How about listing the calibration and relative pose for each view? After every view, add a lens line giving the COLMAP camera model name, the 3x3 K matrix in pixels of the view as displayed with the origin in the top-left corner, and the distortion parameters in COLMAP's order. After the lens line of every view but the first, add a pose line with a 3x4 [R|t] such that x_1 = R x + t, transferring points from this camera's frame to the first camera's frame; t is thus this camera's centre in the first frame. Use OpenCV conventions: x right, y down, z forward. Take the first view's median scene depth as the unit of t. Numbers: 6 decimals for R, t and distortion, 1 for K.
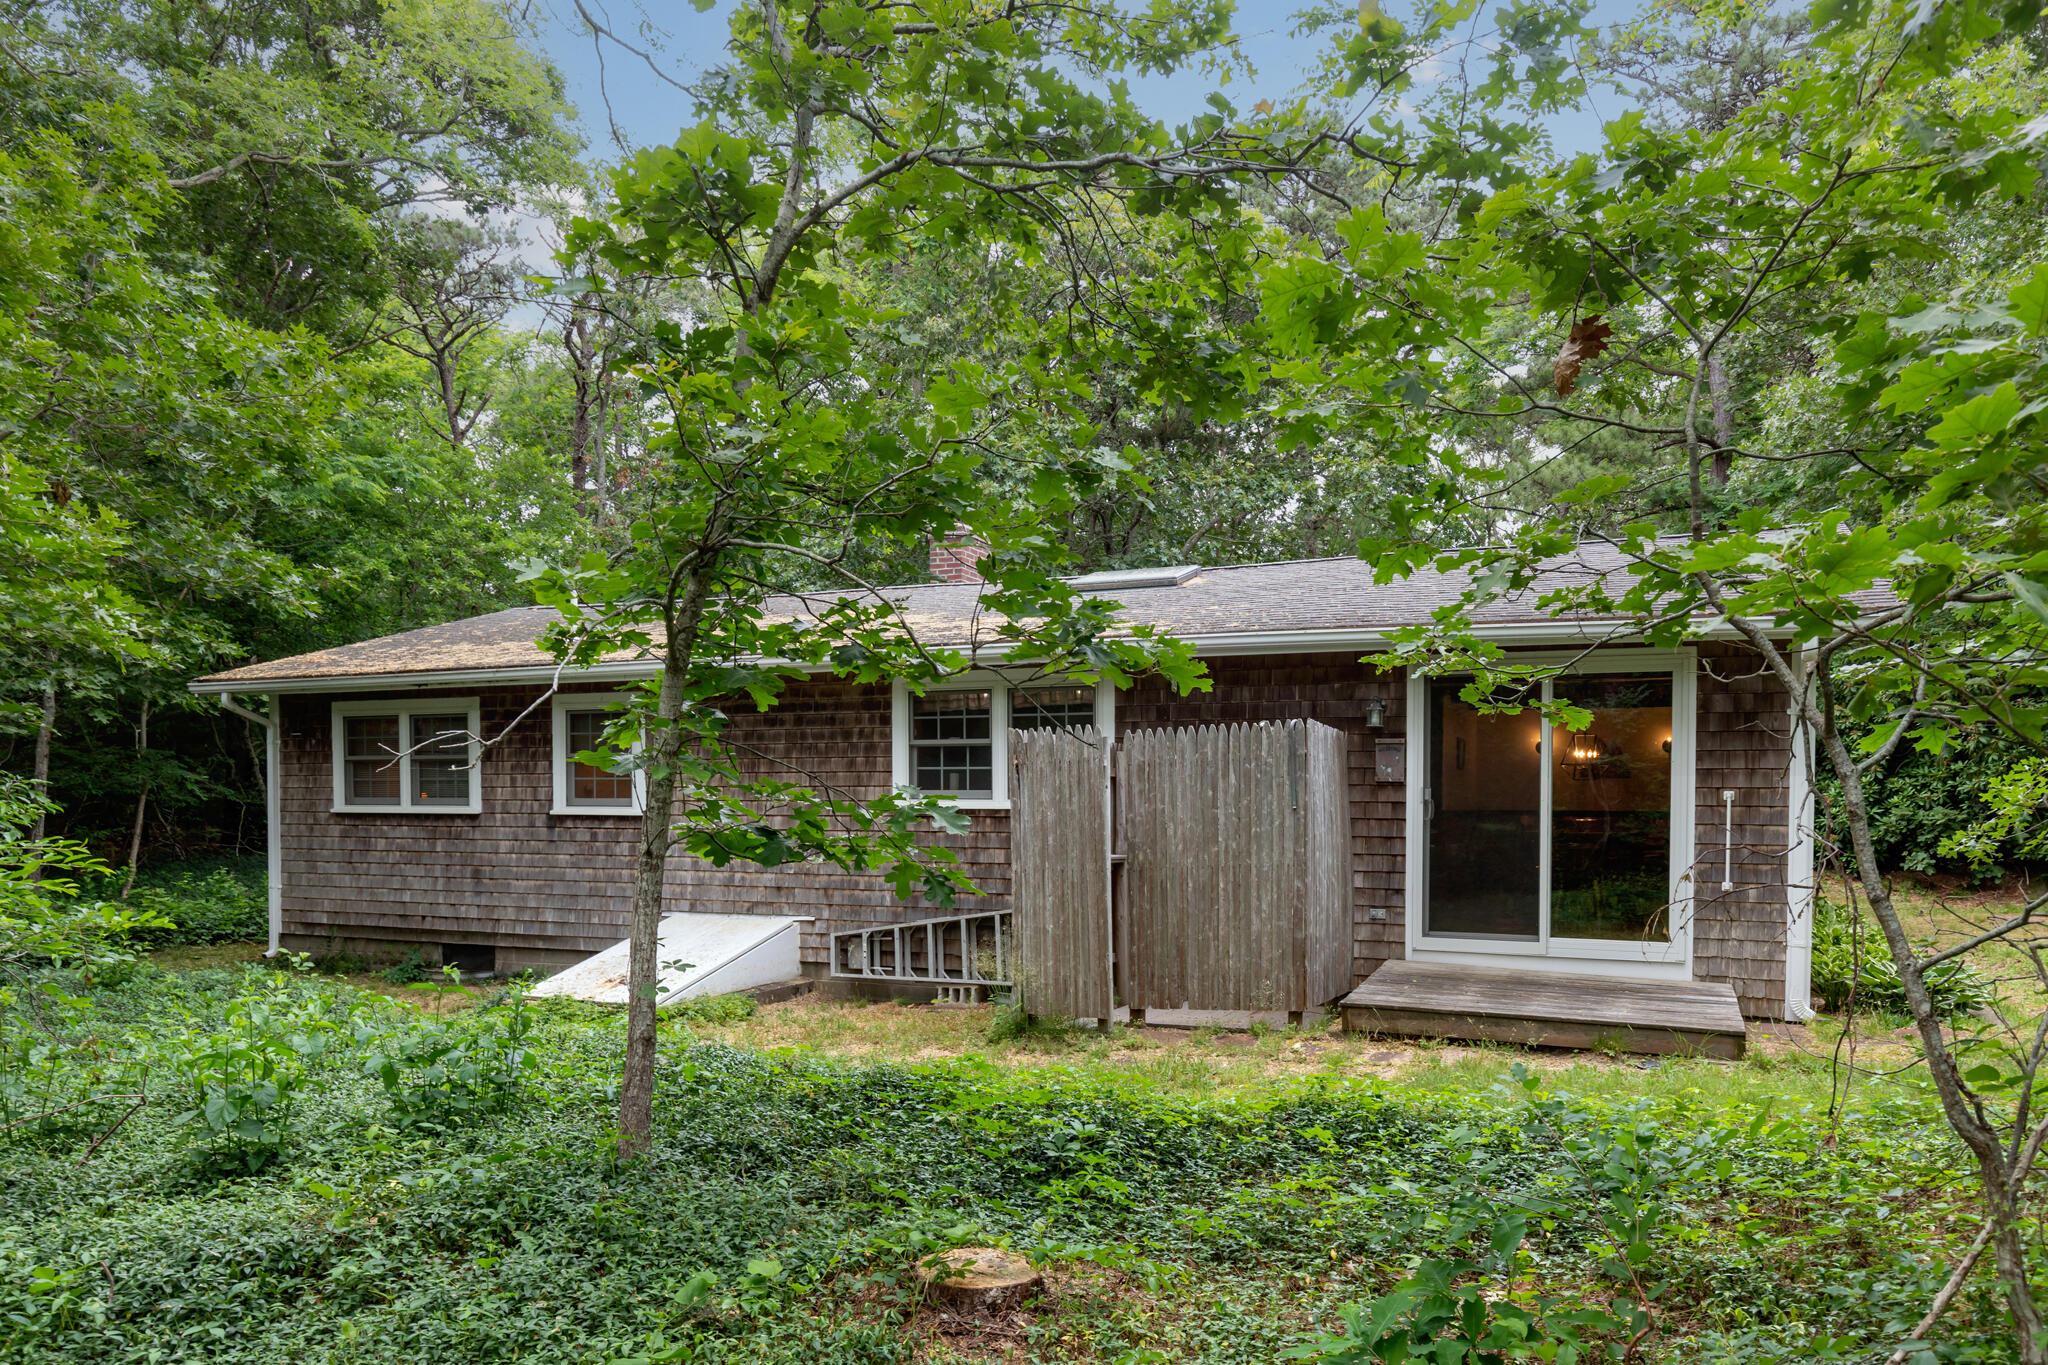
lens RADIAL K [[1438.4, 0, 1025.0], [0, 1438.4, 846.7], [0, 0, 1]] dist [-0.008357, -0.002945]
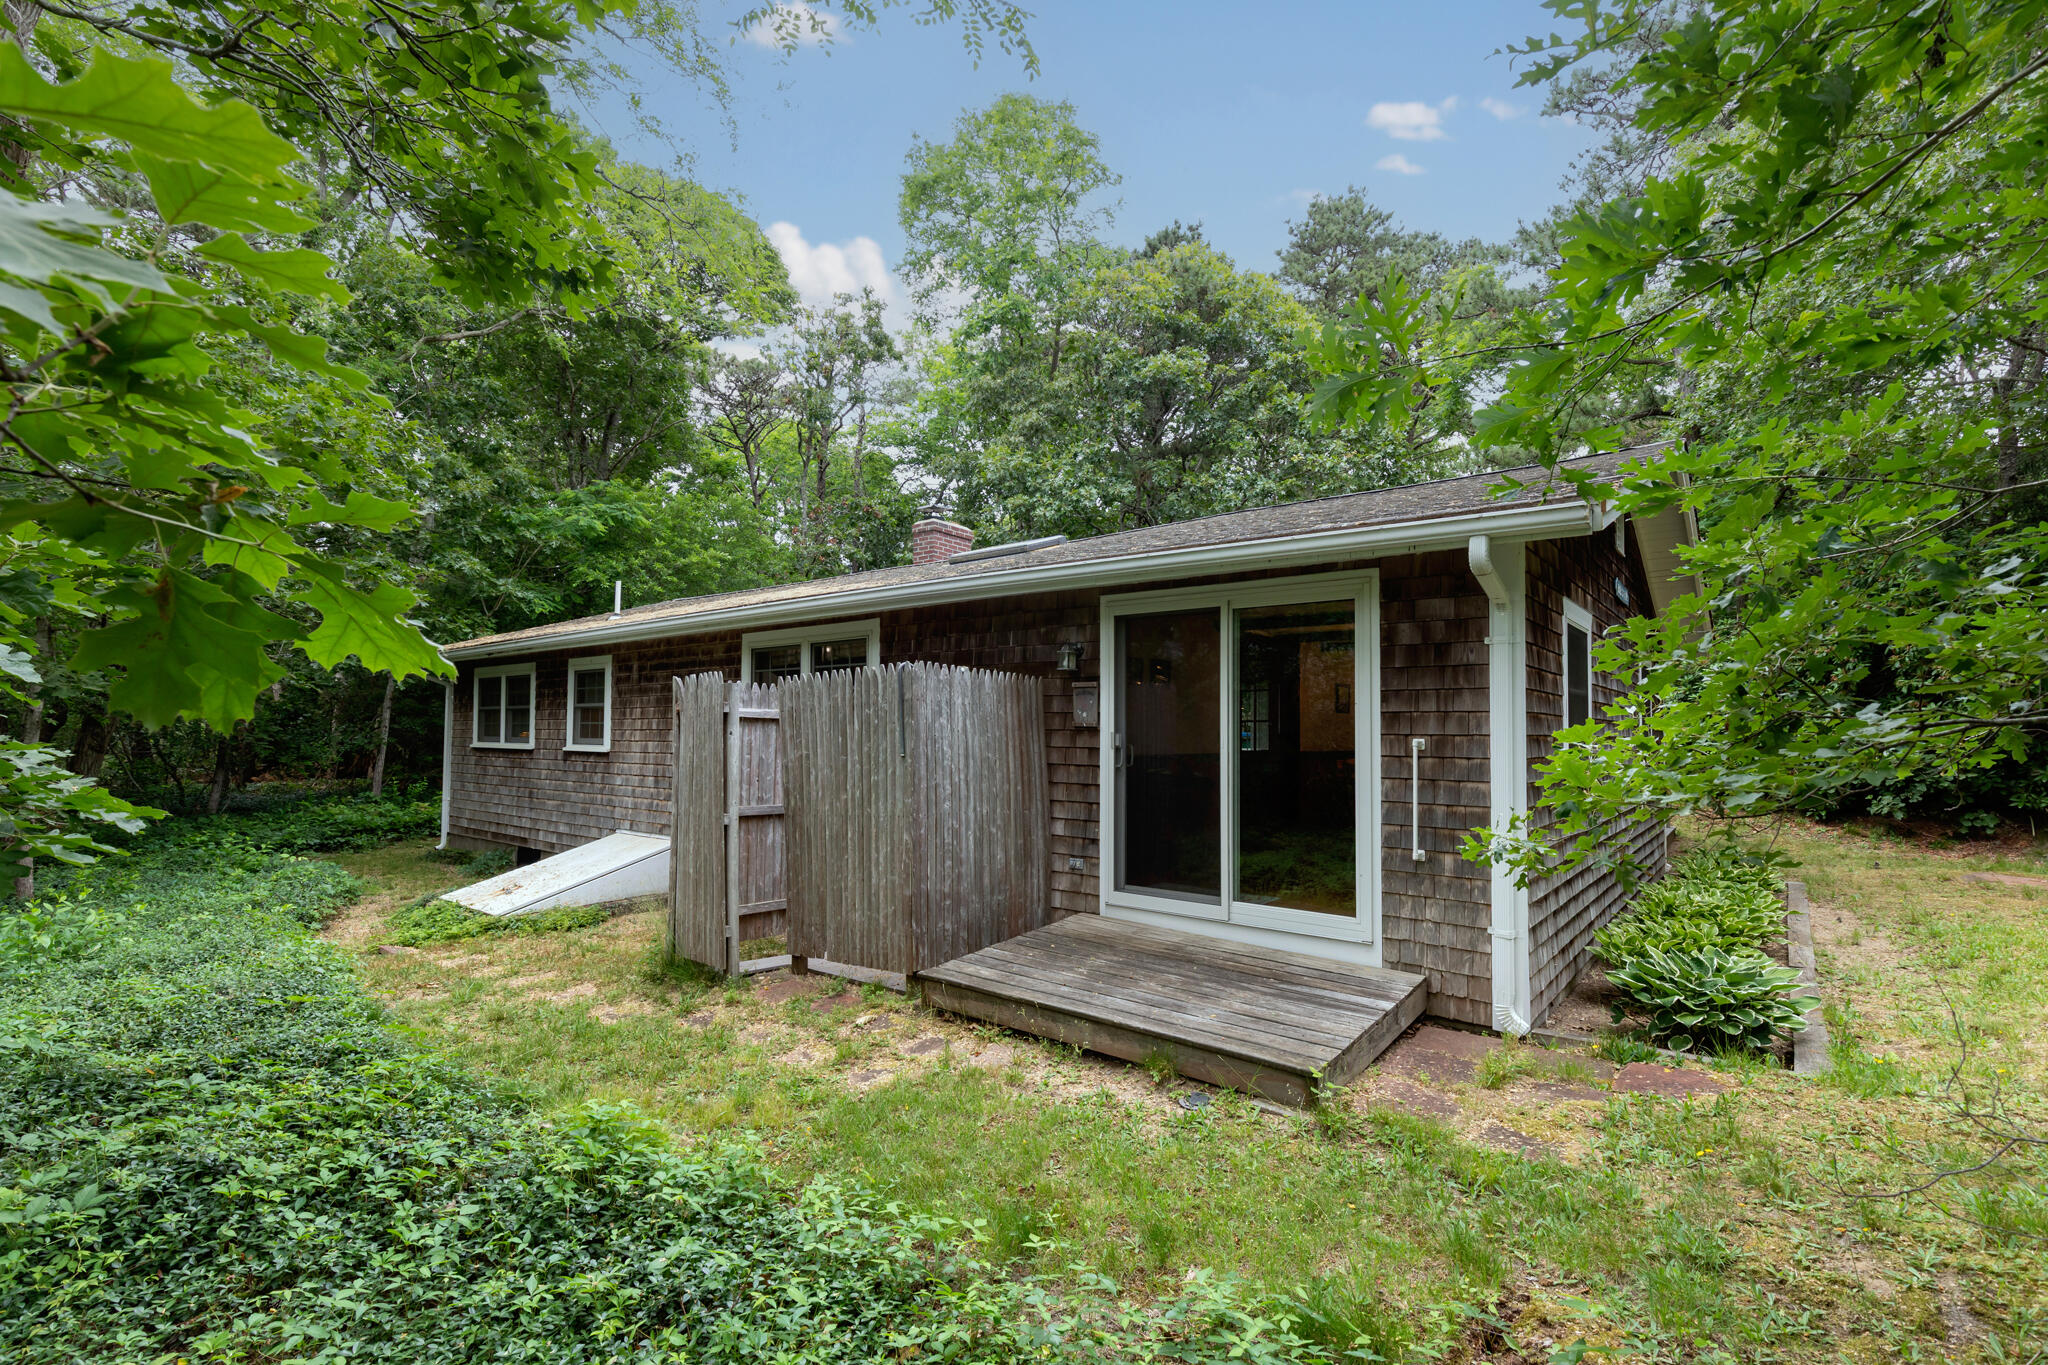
lens RADIAL K [[918.4, 0, 1030.1], [0, 918.4, 698.2], [0, 0, 1]] dist [0.002948, -0.000340]
pose [[0.960107, -0.009652, -0.279467, 0.397130], [-0.009724, 0.997647, -0.067864, -0.022358], [0.279465, 0.067874, 0.957754, 0.401196]]
